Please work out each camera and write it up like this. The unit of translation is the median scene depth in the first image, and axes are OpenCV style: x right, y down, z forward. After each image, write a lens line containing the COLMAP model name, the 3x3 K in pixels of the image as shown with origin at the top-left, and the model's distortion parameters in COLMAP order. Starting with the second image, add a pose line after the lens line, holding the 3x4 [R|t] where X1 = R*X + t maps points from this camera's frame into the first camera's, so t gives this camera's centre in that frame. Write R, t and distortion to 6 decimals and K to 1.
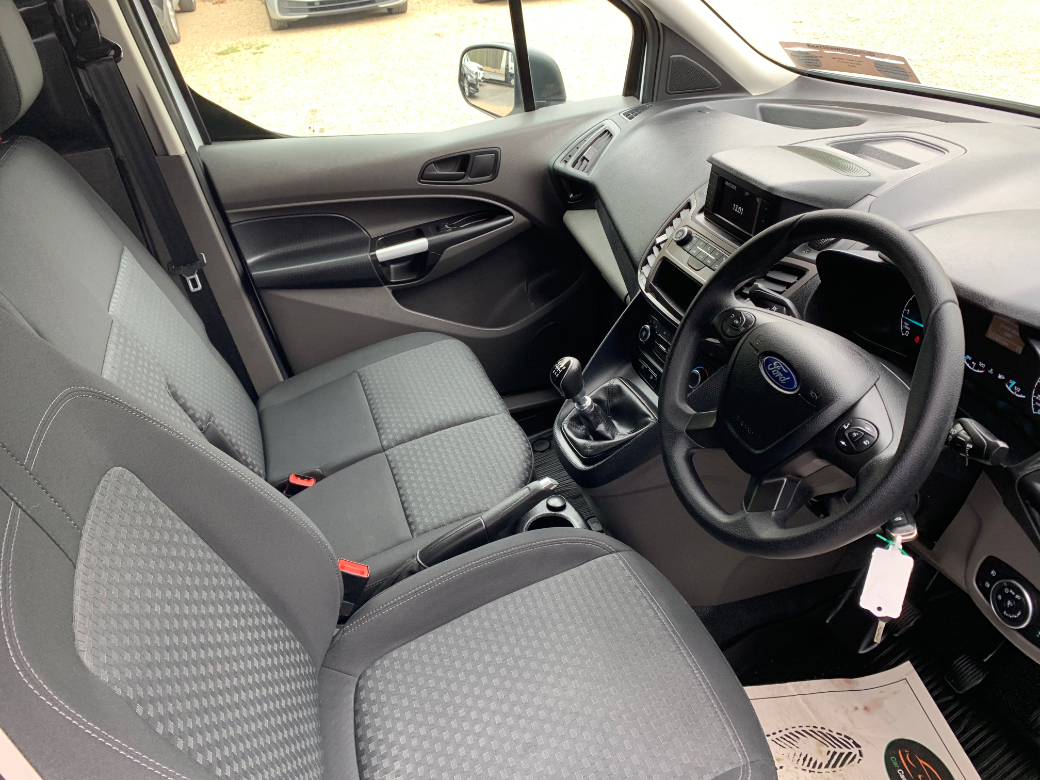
lens RADIAL K [[796.4, 0, 518.9], [0, 796.4, 389.1], [0, 0, 1]] dist [0.049341, -0.047051]
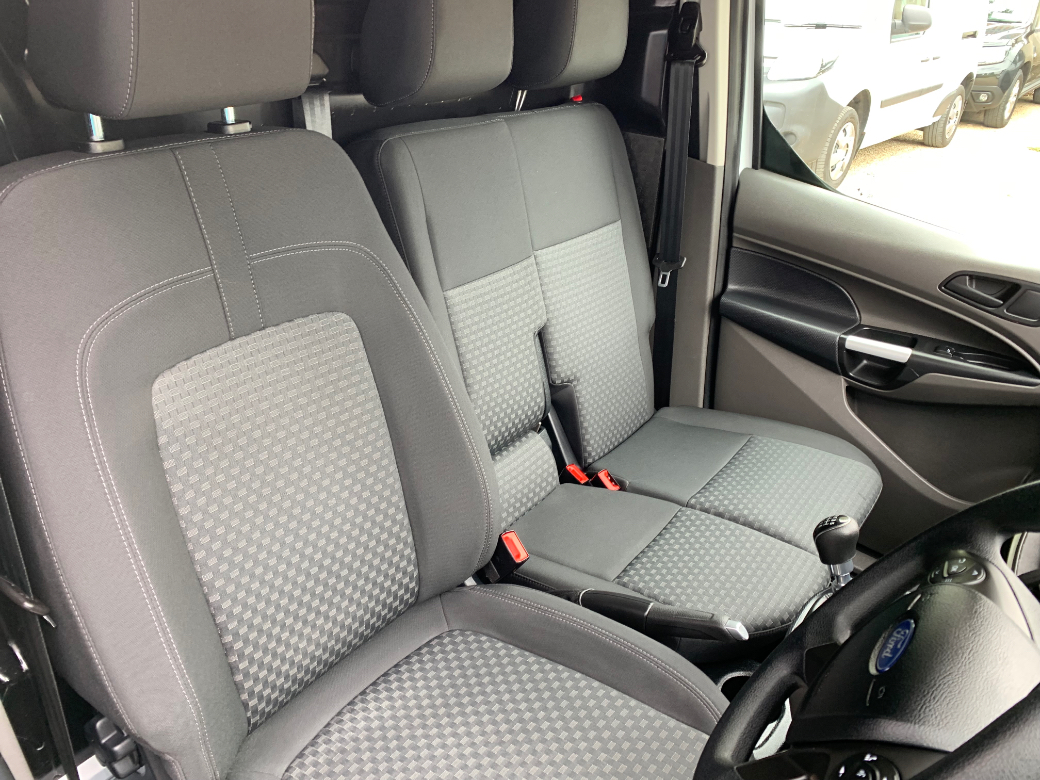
lens RADIAL K [[796.4, 0, 517.0], [0, 796.4, 393.0], [0, 0, 1]] dist [0.049341, -0.047051]
pose [[0.563951, 0.492566, -0.662826, 0.238500], [-0.534764, 0.829445, 0.161394, -0.067861], [0.629275, 0.263437, 0.731173, 0.134832]]
